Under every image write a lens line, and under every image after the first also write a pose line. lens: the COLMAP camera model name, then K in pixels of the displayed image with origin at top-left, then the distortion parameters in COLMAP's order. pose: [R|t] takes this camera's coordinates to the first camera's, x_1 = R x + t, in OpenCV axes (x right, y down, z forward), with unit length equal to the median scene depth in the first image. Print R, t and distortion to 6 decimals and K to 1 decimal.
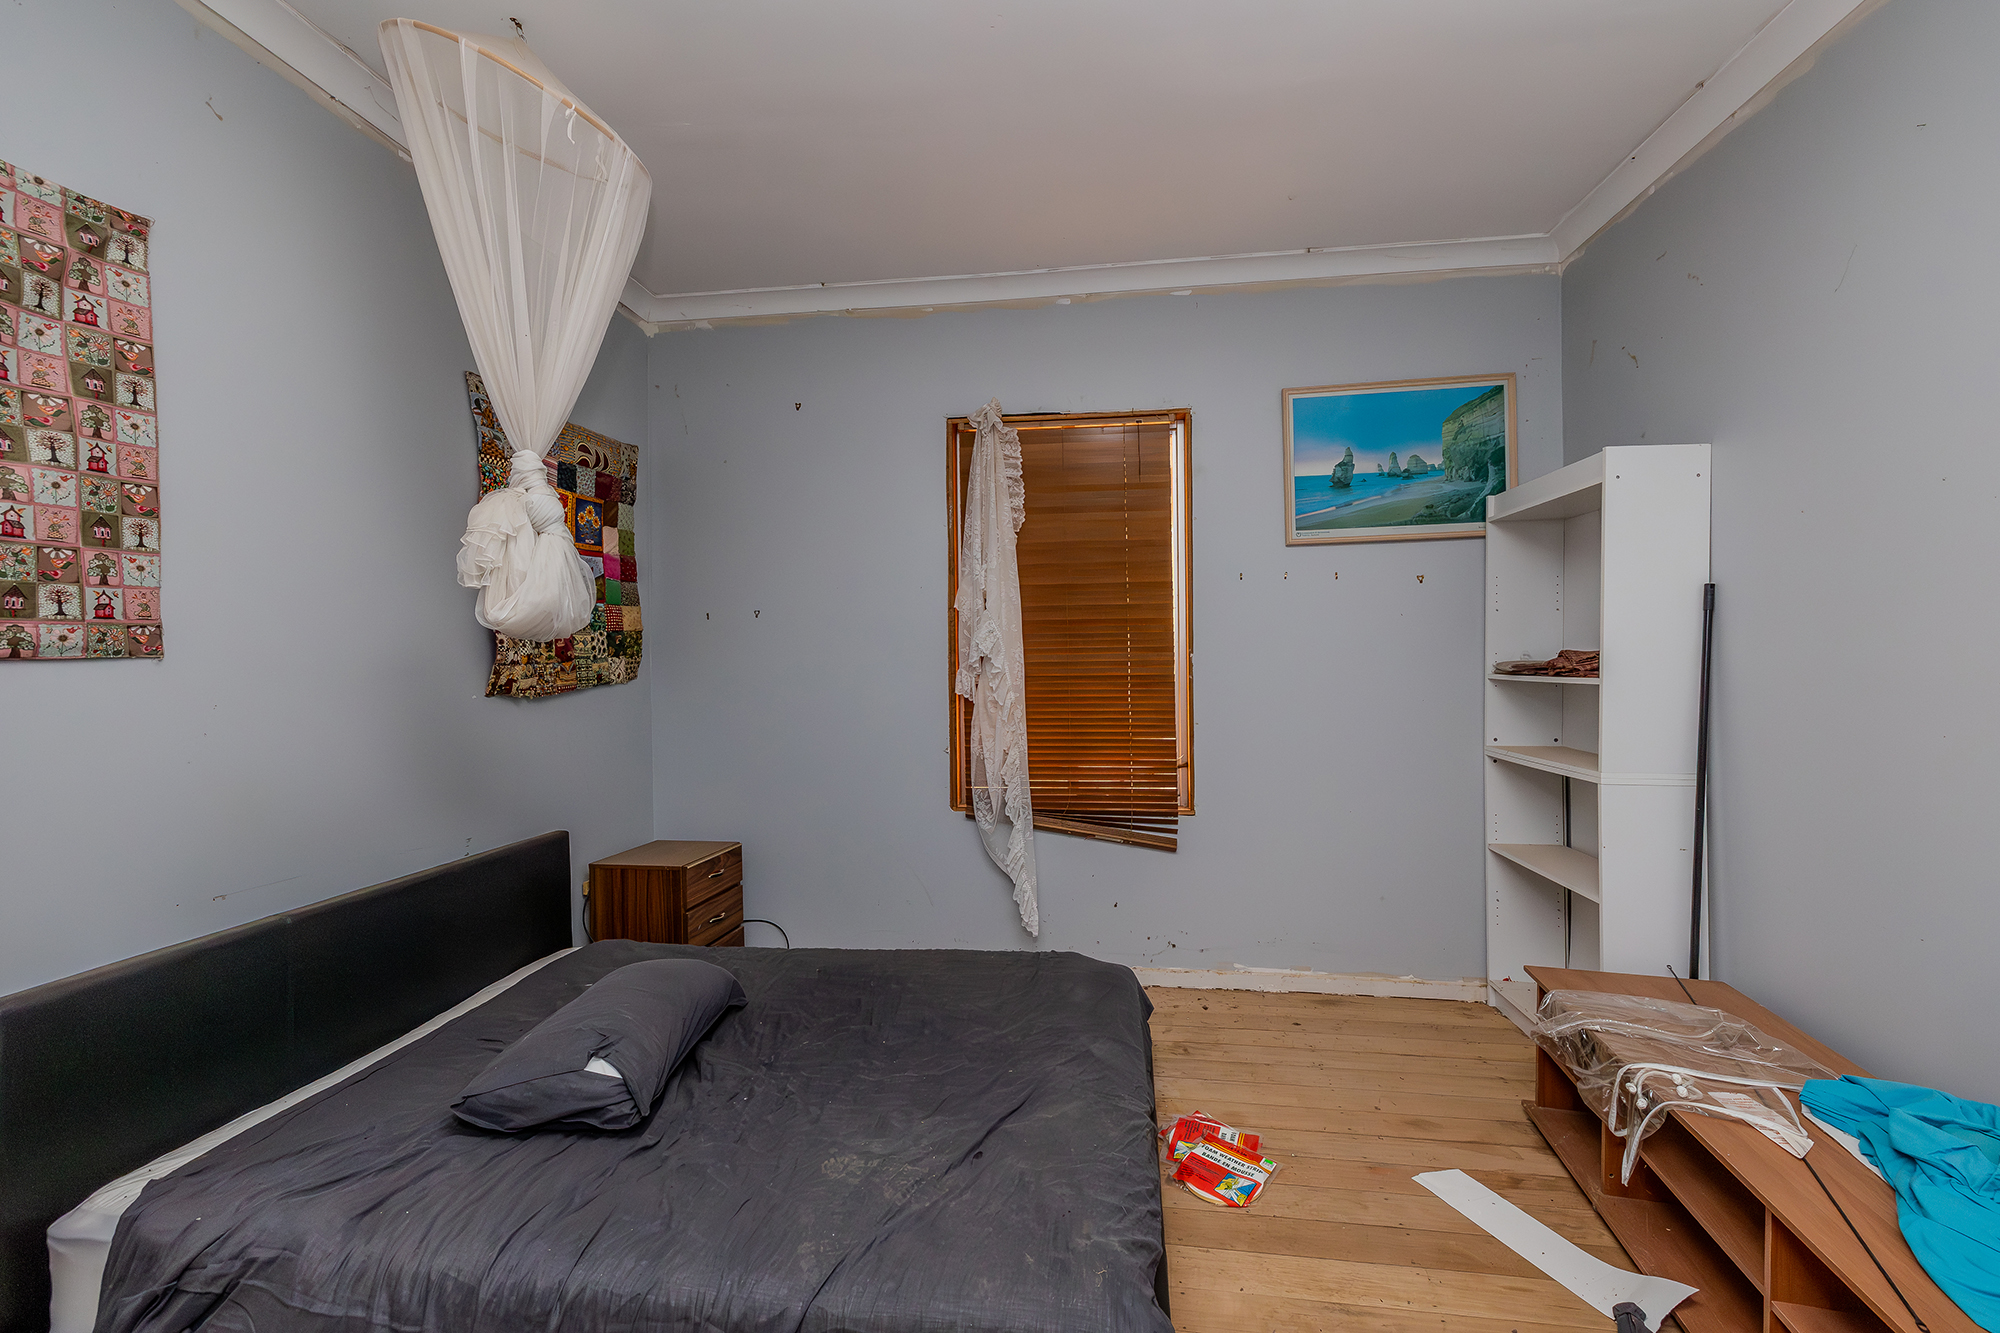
lens RADIAL K [[858.7, 0, 1013.1], [0, 858.7, 665.7], [0, 0, 1]] dist [0.001643, 0.001513]
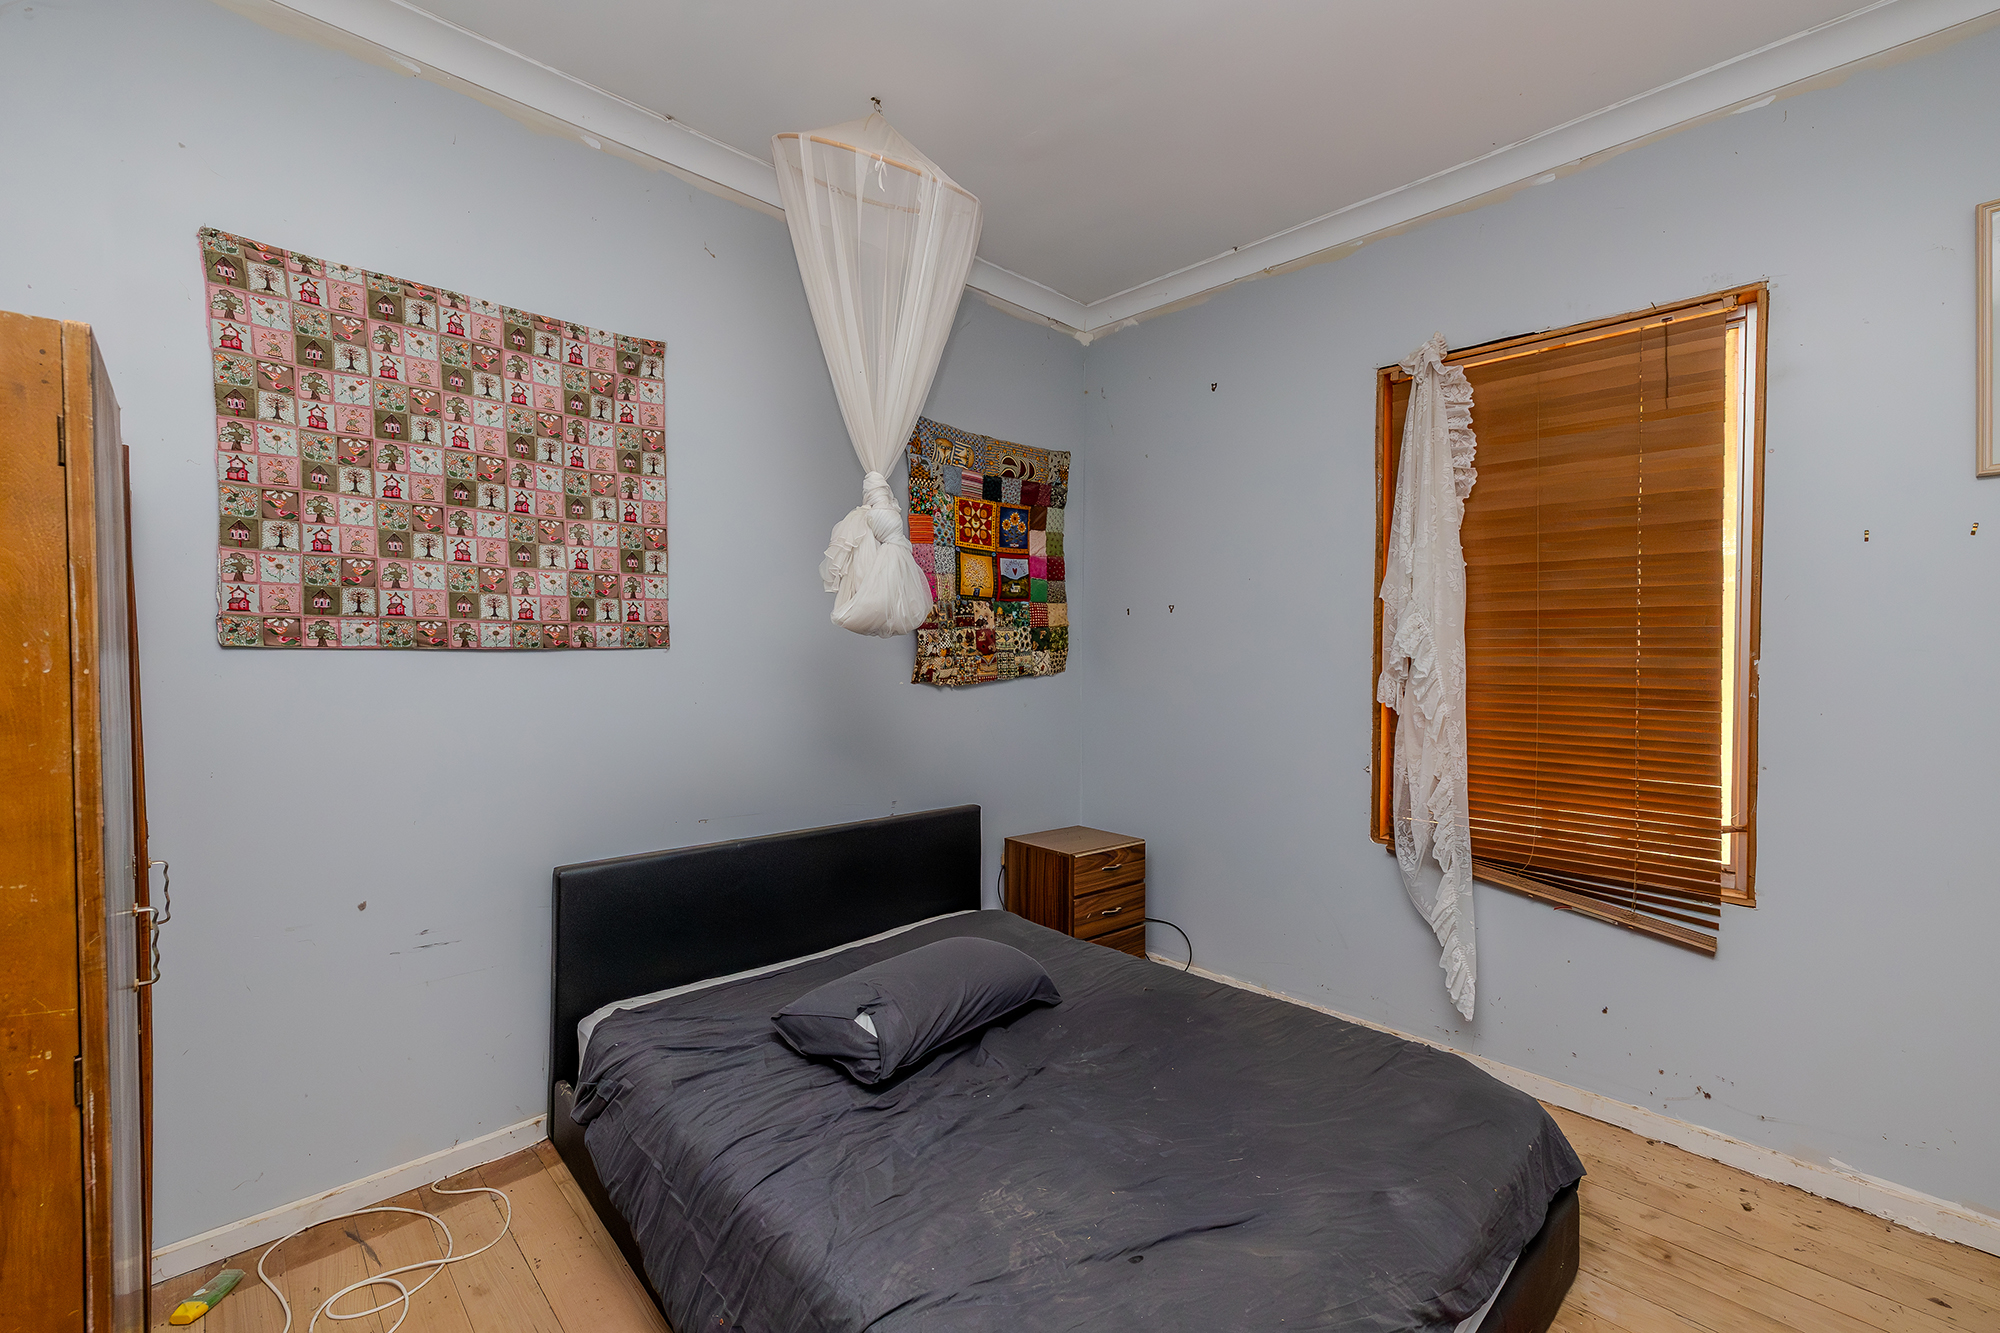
lens RADIAL K [[858.7, 0, 1013.1], [0, 858.7, 665.7], [0, 0, 1]] dist [0.001643, 0.001513]
pose [[0.770854, 0.027923, -0.636399, 0.207267], [-0.021523, 0.999610, 0.017788, -0.010265], [0.636648, -0.000015, 0.771155, 0.151439]]
